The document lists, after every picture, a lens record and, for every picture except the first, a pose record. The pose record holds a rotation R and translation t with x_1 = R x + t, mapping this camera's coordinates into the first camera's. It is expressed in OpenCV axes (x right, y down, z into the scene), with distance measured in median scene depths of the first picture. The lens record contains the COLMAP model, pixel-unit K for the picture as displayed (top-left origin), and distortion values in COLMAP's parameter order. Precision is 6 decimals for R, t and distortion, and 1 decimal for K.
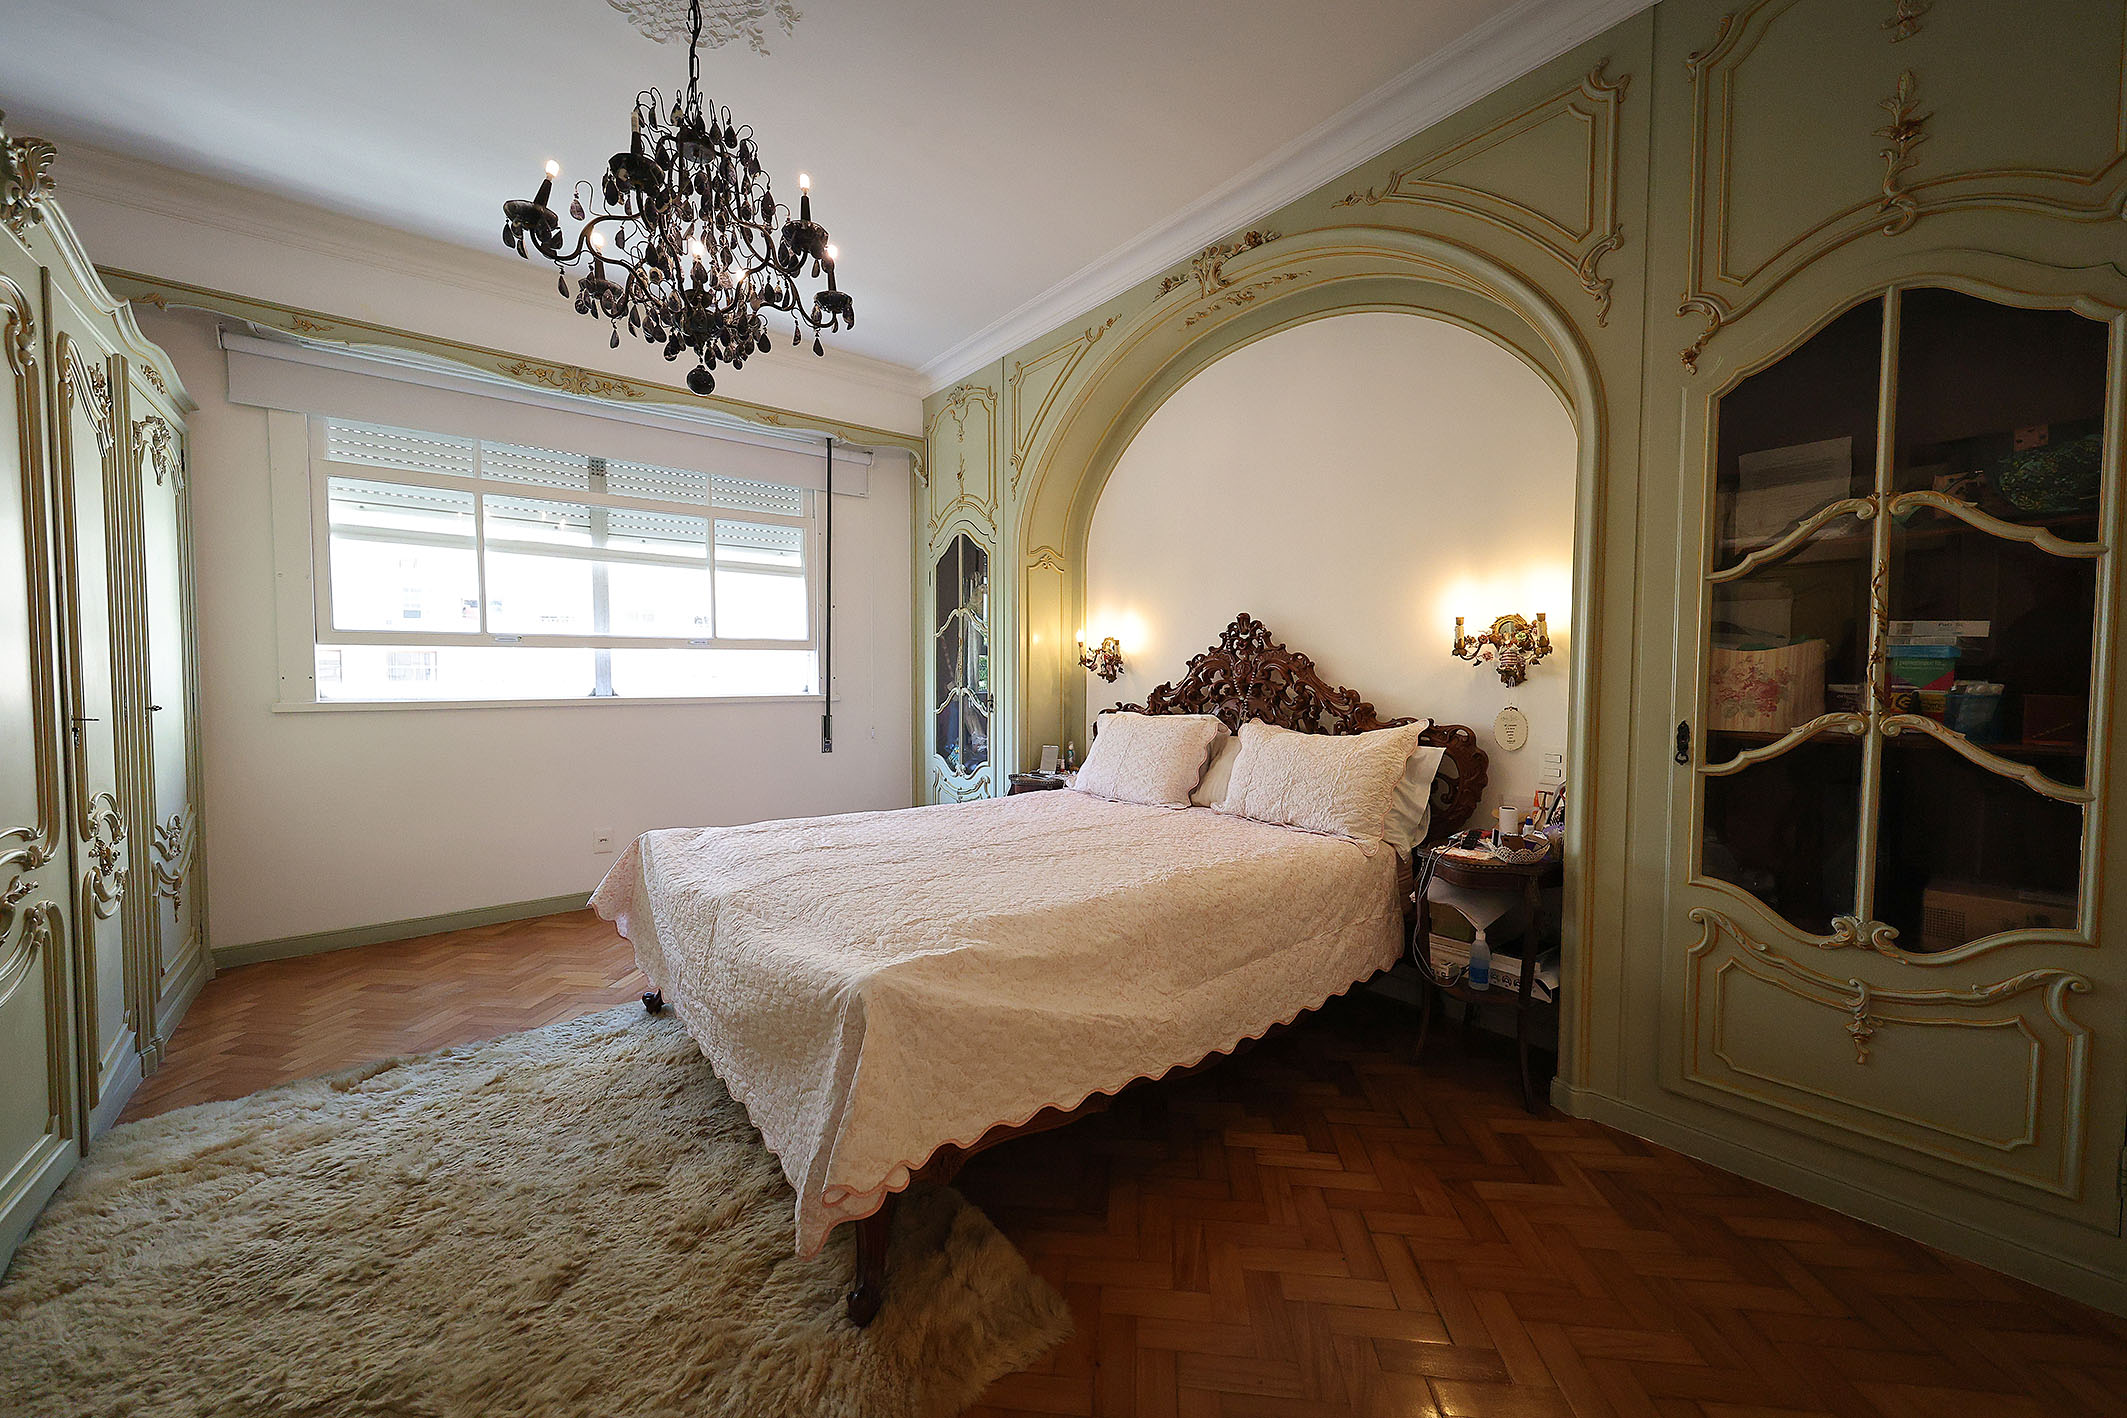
lens RADIAL K [[791.6, 0, 1062.0], [0, 791.6, 706.5], [0, 0, 1]] dist [0.008926, -0.003944]
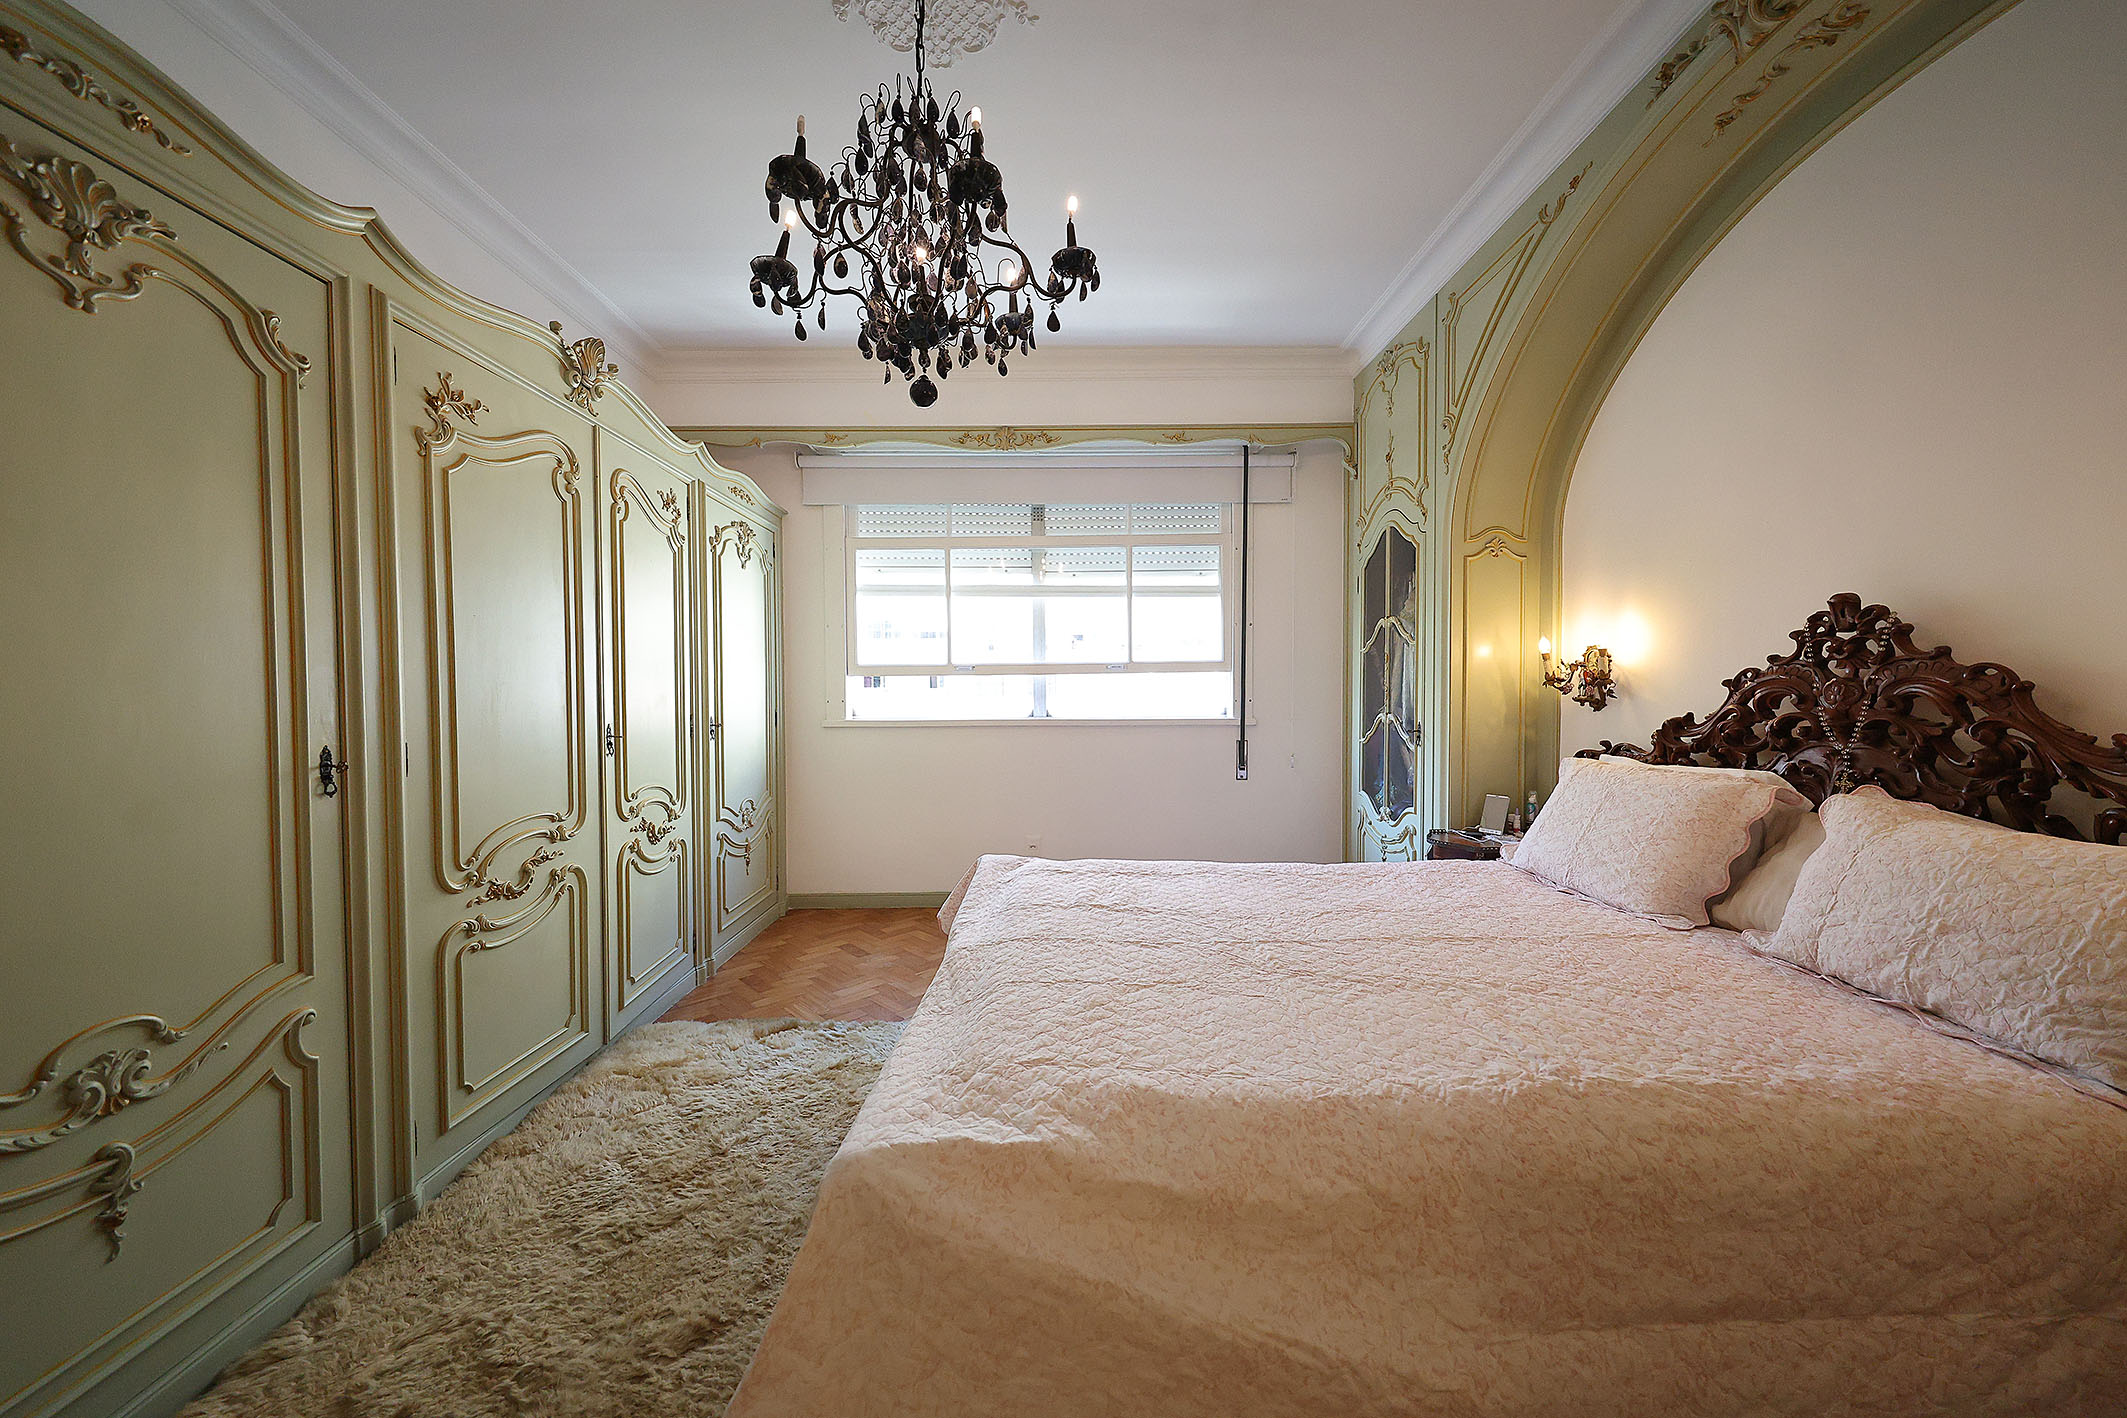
lens RADIAL K [[748.3, 0, 1063.5], [0, 748.3, 709.0], [0, 0, 1]] dist [0.001280, -0.000144]
pose [[0.781412, 0.011106, -0.623916, 0.126908], [-0.020349, 0.999763, -0.007690, -0.021192], [0.623683, 0.018705, 0.781453, 0.243296]]
